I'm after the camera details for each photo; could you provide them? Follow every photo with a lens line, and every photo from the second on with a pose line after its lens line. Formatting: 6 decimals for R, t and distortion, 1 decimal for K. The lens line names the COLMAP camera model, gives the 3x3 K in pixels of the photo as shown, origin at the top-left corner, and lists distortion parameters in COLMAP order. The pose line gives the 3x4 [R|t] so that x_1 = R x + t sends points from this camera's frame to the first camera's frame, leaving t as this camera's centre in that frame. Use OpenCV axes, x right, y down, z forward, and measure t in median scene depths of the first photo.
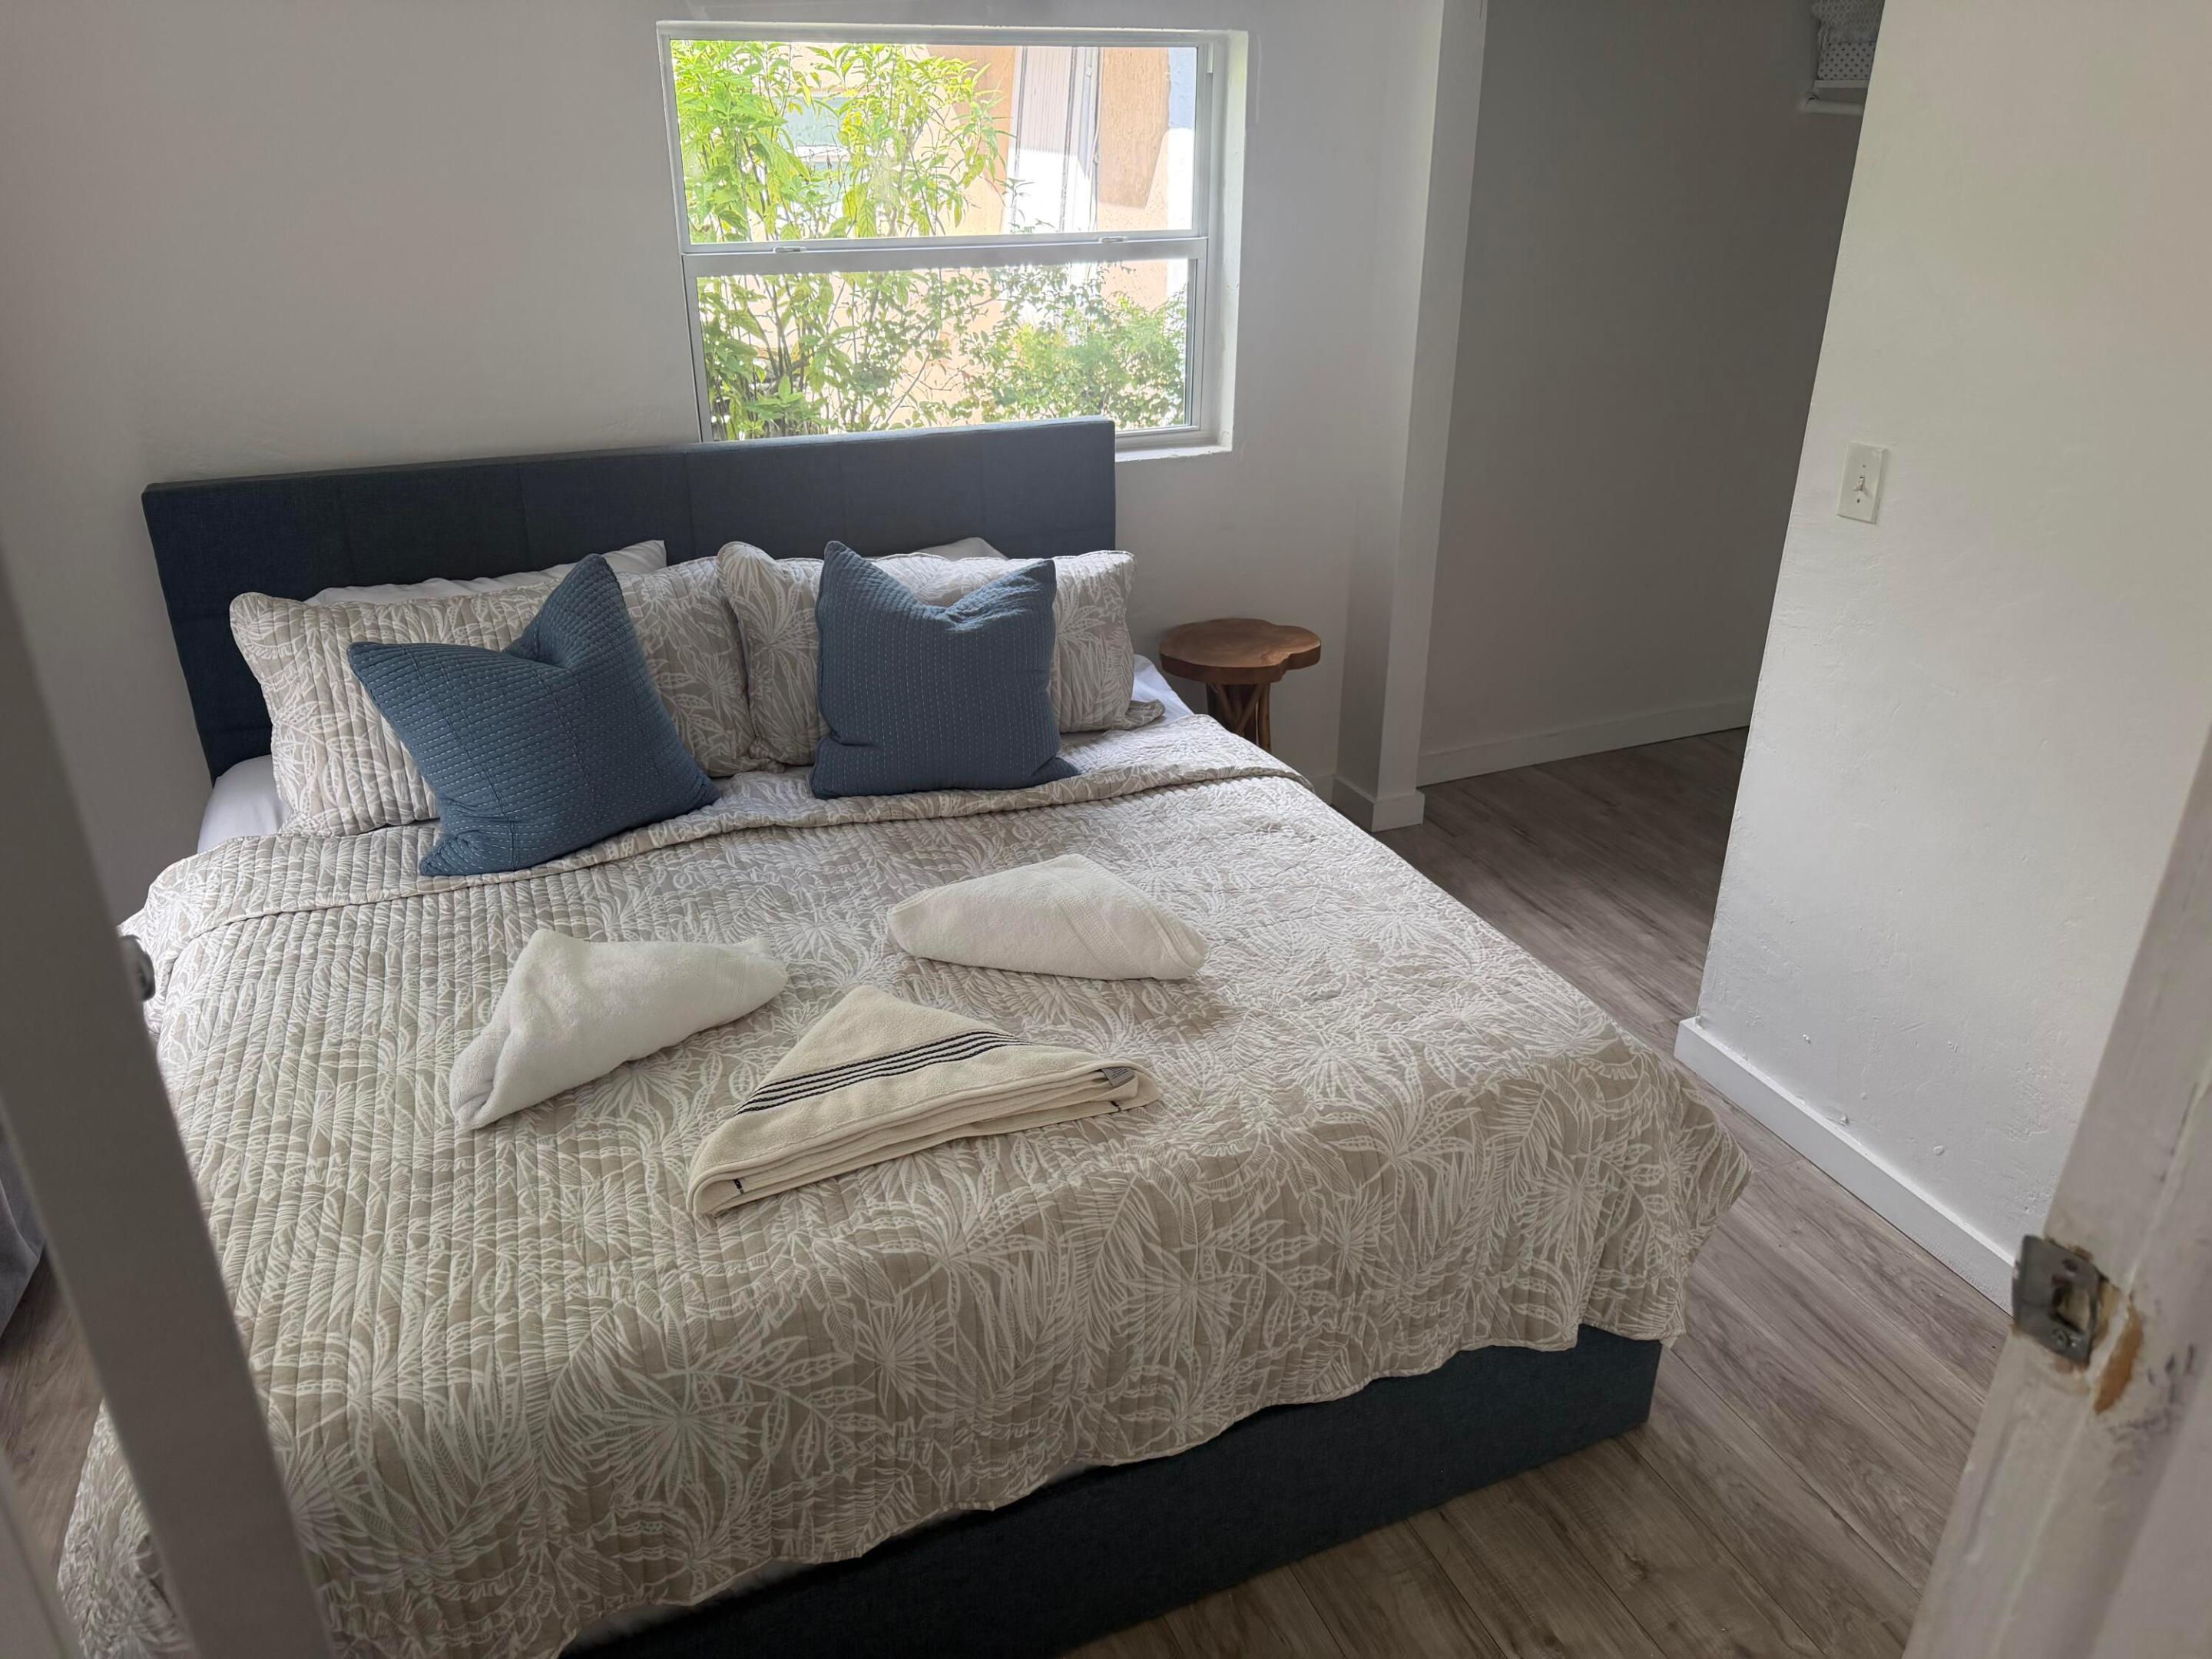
lens RADIAL K [[1556.4, 0, 1108.0], [0, 1556.4, 813.8], [0, 0, 1]] dist [0.211654, -0.463144]
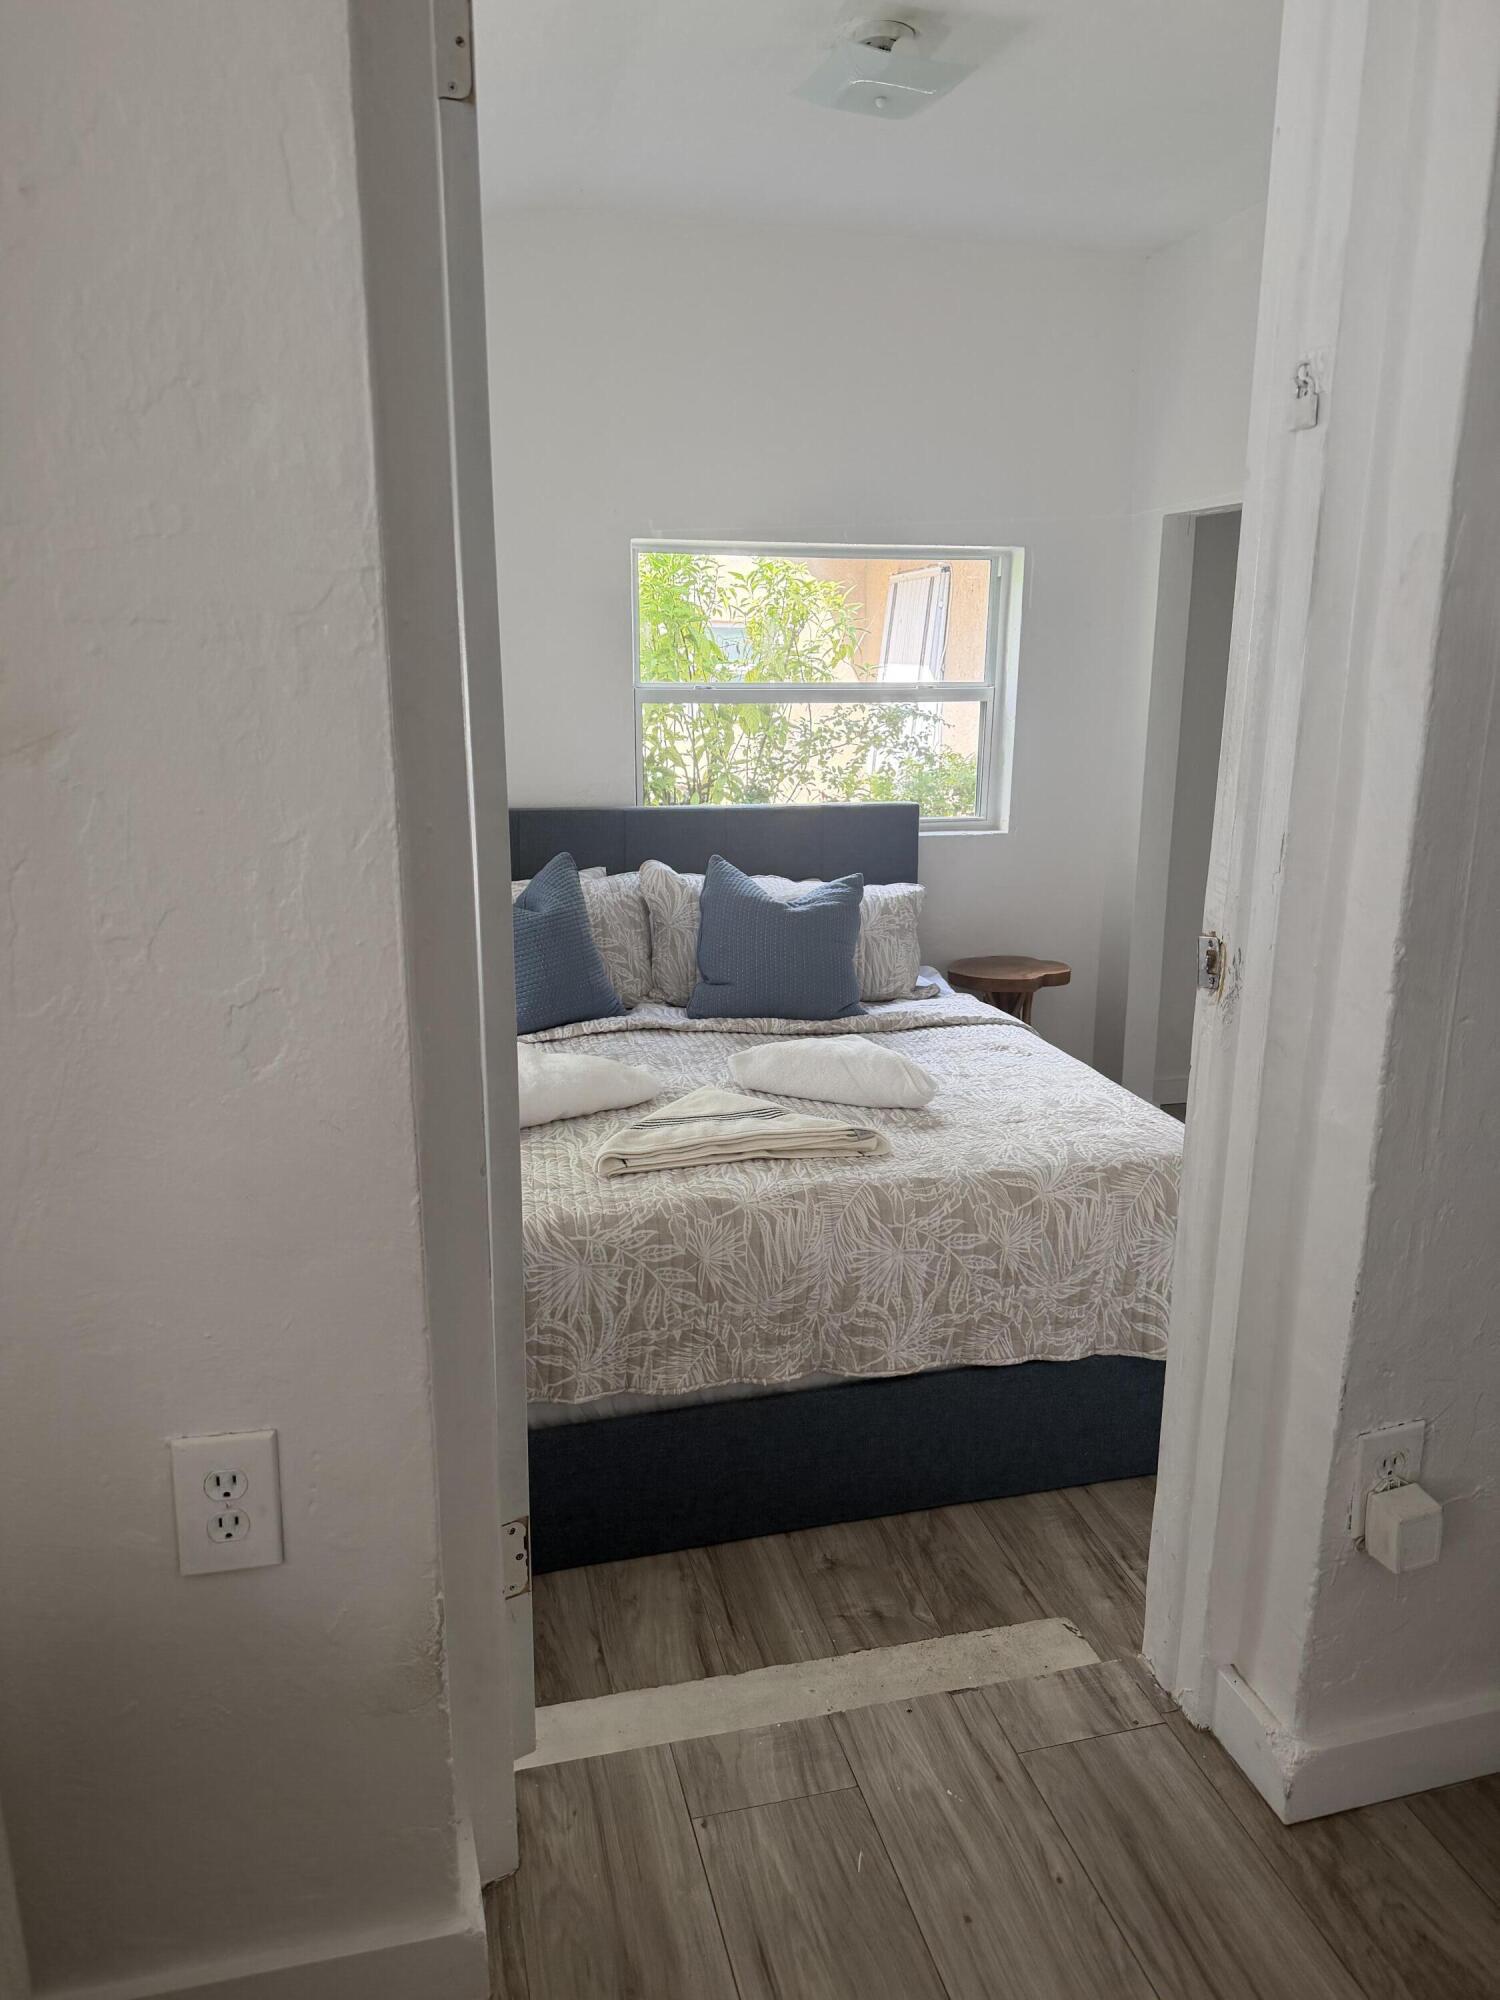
lens RADIAL K [[1407.2, 0, 750.0], [0, 1407.2, 1000.0], [0, 0, 1]] dist [0.211654, -0.463144]
pose [[0.986846, 0.041290, -0.156298, 0.104067], [-0.070135, 0.980457, -0.183808, 0.289501], [0.145654, 0.192352, 0.970456, -0.386721]]
